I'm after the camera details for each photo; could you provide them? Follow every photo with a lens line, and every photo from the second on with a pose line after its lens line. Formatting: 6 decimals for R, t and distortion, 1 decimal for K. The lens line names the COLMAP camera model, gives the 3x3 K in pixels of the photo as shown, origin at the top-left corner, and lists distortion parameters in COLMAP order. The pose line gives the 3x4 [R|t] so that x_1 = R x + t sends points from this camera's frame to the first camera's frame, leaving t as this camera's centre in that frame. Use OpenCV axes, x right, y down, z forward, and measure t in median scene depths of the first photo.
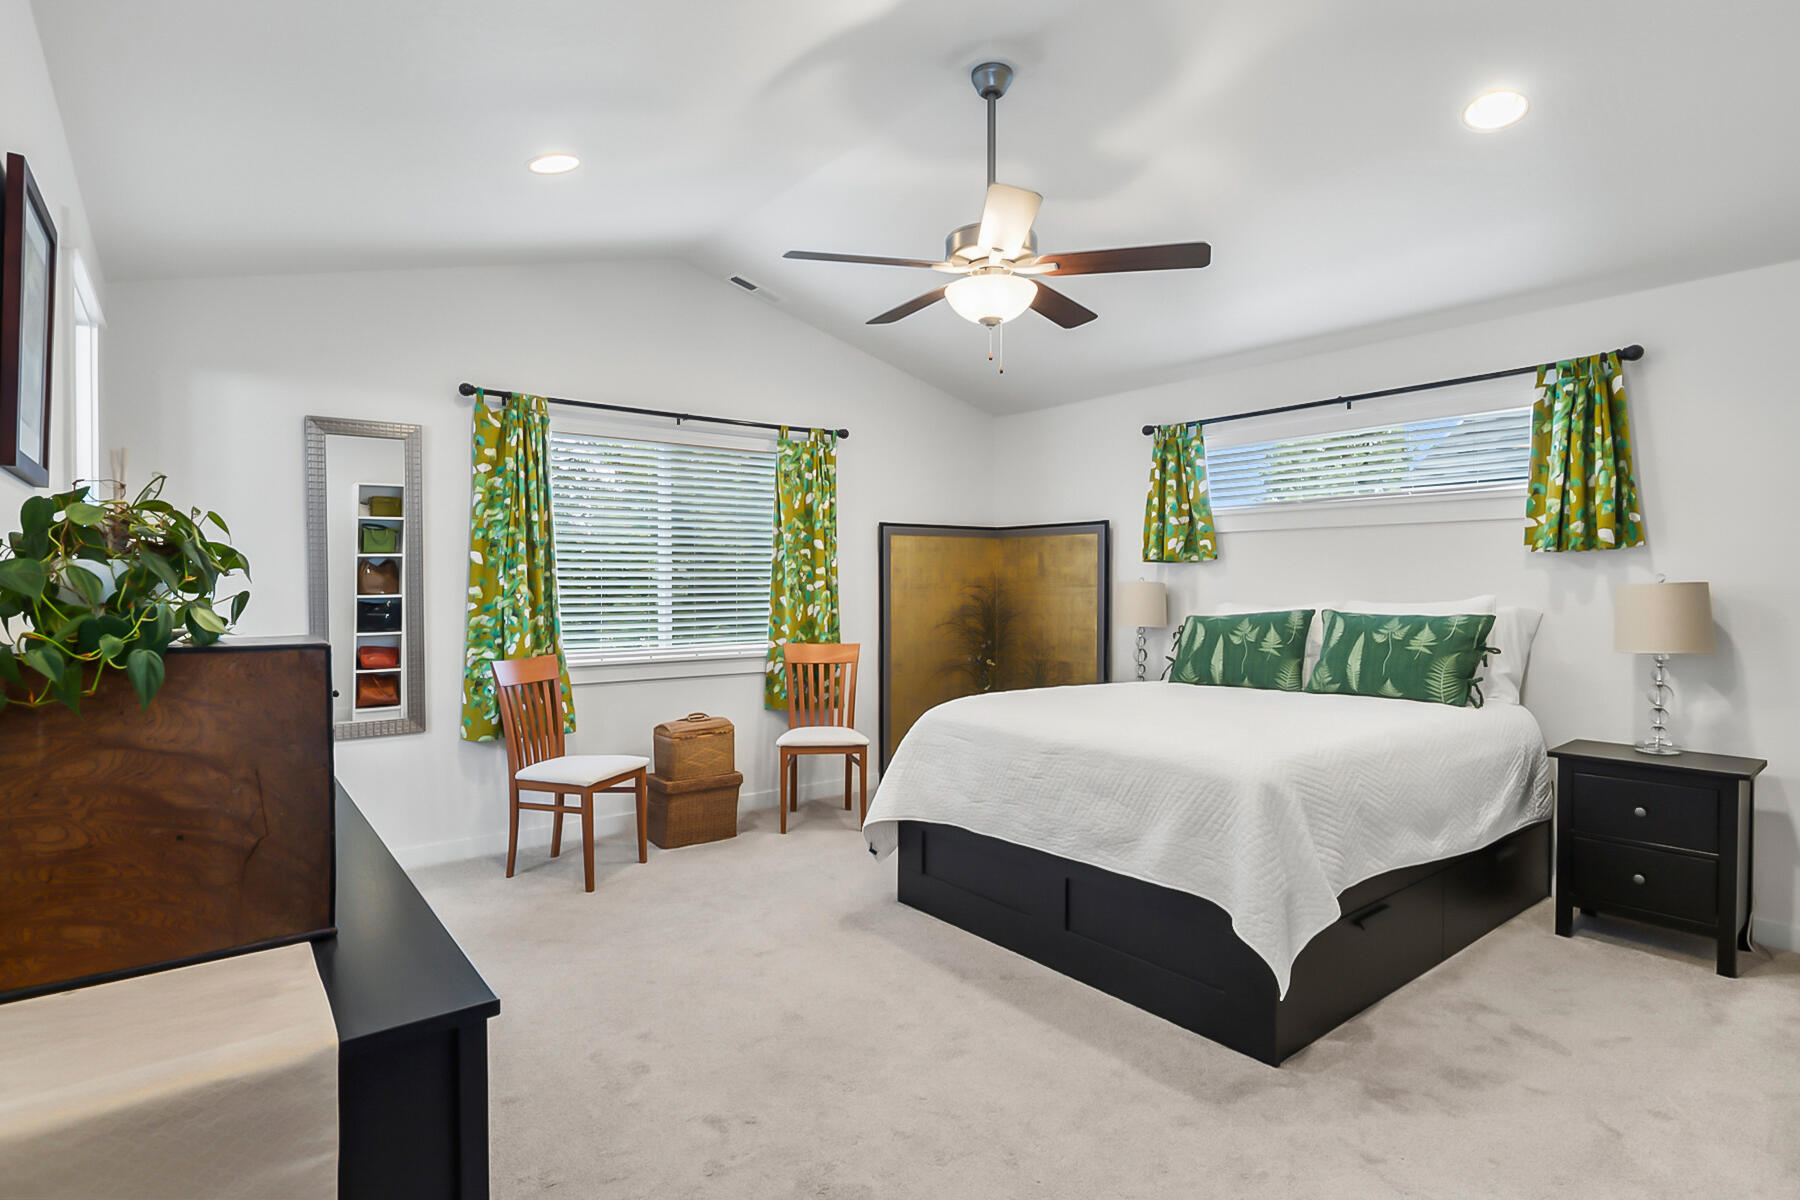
lens RADIAL K [[911.6, 0, 899.7], [0, 911.6, 594.0], [0, 0, 1]] dist [-0.022870, 0.011211]
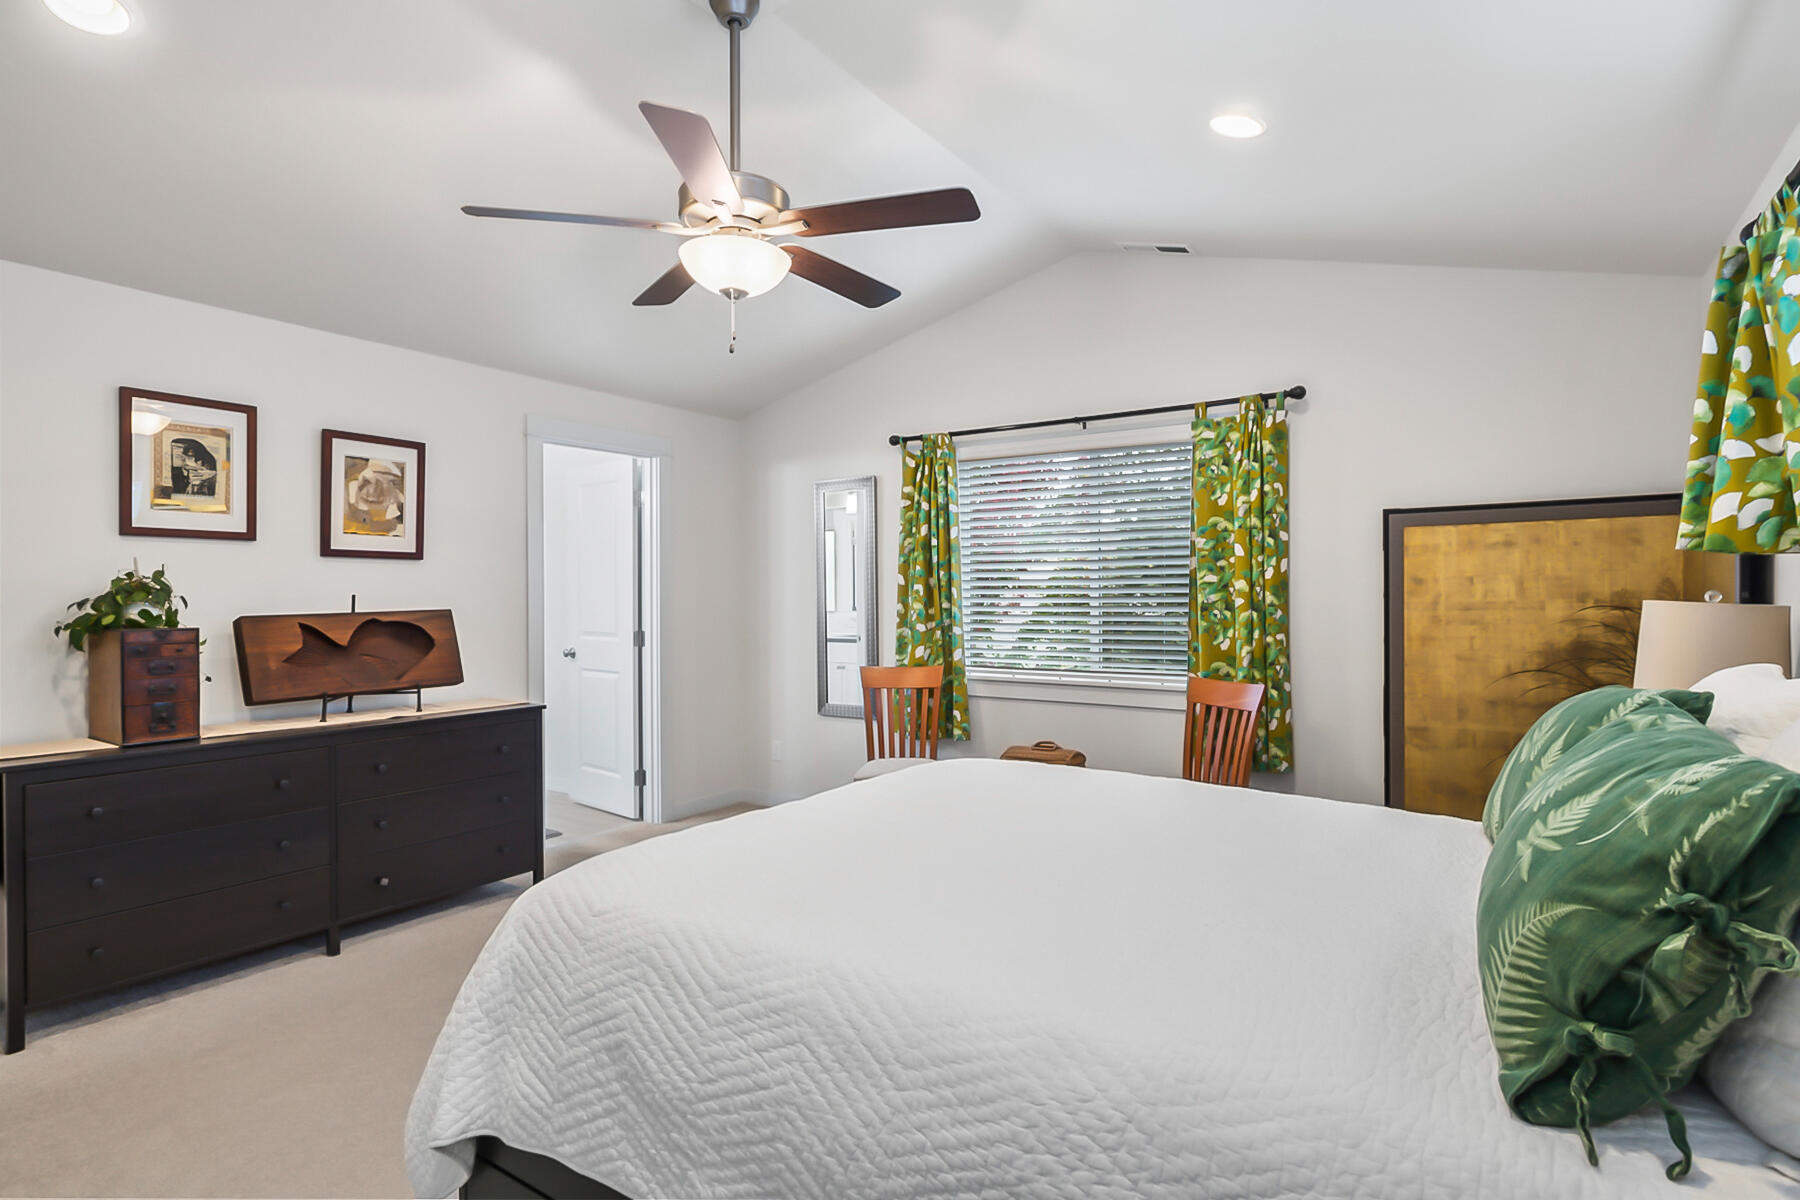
lens RADIAL K [[911.6, 0, 902.2], [0, 911.6, 601.6], [0, 0, 1]] dist [-0.022870, 0.011211]
pose [[0.315688, 0.002830, -0.948859, 0.561688], [-0.010773, 0.999942, -0.000602, -0.008623], [0.948802, 0.010412, 0.315700, 0.522867]]
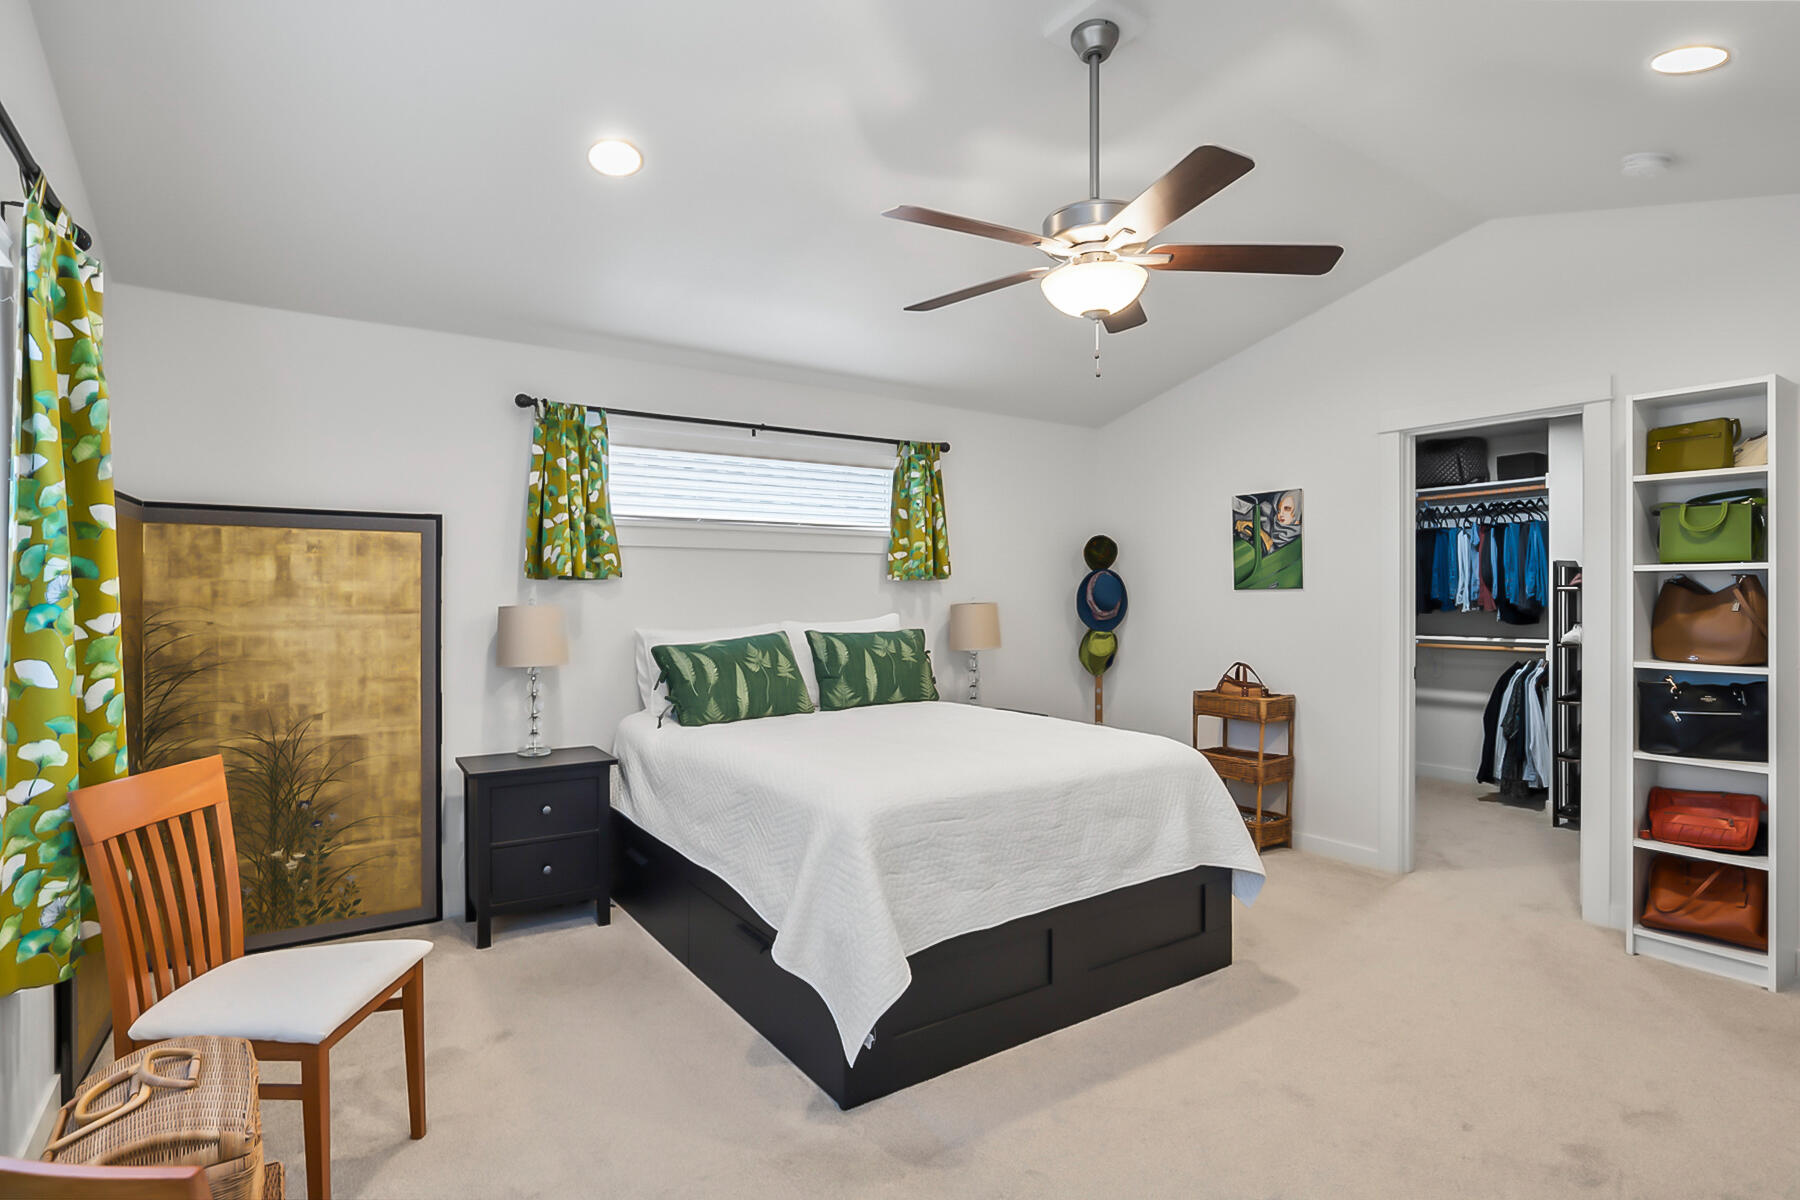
lens RADIAL K [[911.6, 0, 897.4], [0, 911.6, 598.5], [0, 0, 1]] dist [-0.022870, 0.011211]
pose [[0.063377, -0.002625, 0.997986, -0.459548], [0.014785, 0.999889, 0.001691, -0.016073], [-0.997880, 0.014648, 0.063409, 0.669598]]
